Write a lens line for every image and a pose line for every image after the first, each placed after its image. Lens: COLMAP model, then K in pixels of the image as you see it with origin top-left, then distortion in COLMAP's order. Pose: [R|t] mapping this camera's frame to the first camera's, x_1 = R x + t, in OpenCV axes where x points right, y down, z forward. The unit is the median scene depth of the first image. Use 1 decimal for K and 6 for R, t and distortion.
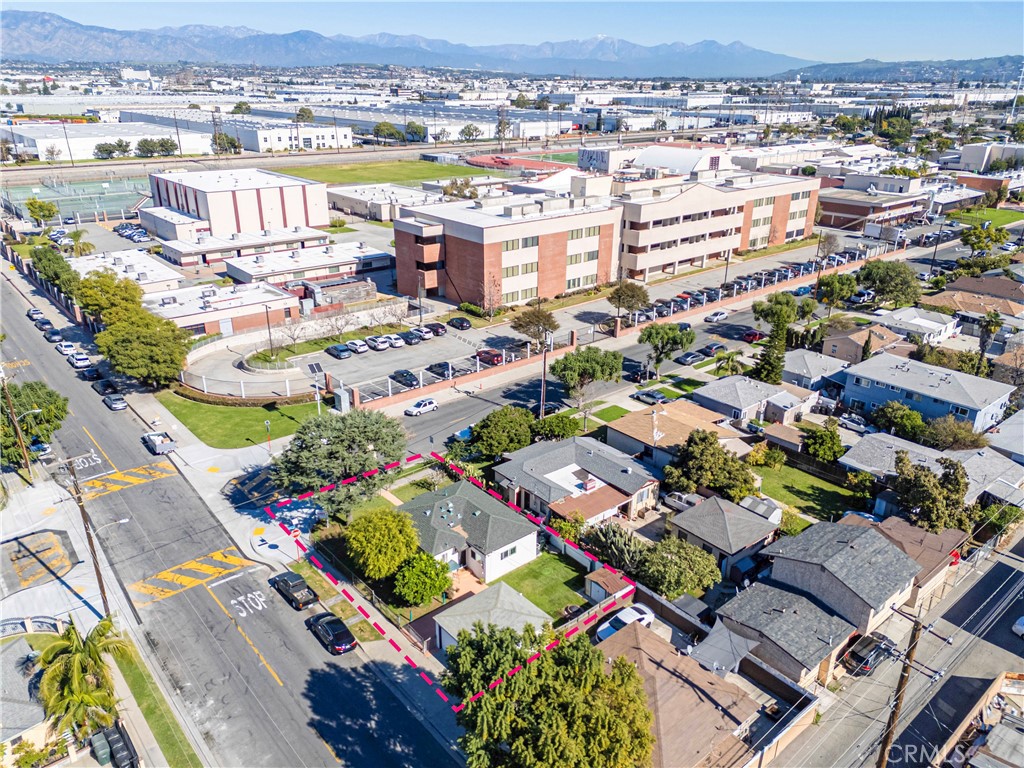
lens RADIAL K [[737.3, 0, 512.0], [0, 737.3, 384.0], [0, 0, 1]] dist [-0.000701, -0.000090]
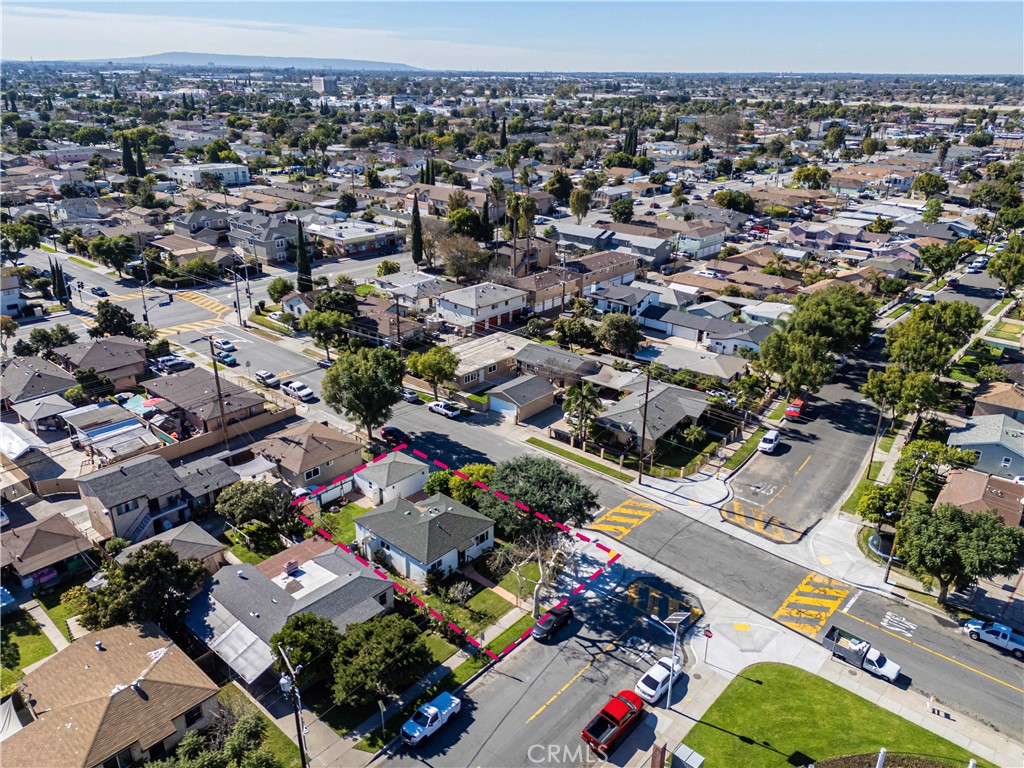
lens RADIAL K [[737.3, 0, 512.0], [0, 737.3, 384.0], [0, 0, 1]] dist [-0.000701, -0.000090]
pose [[-0.988740, 0.038641, -0.144572, -0.067063], [-0.074768, 0.709303, 0.700927, -0.972794], [0.129630, 0.703843, -0.698427, 2.071293]]
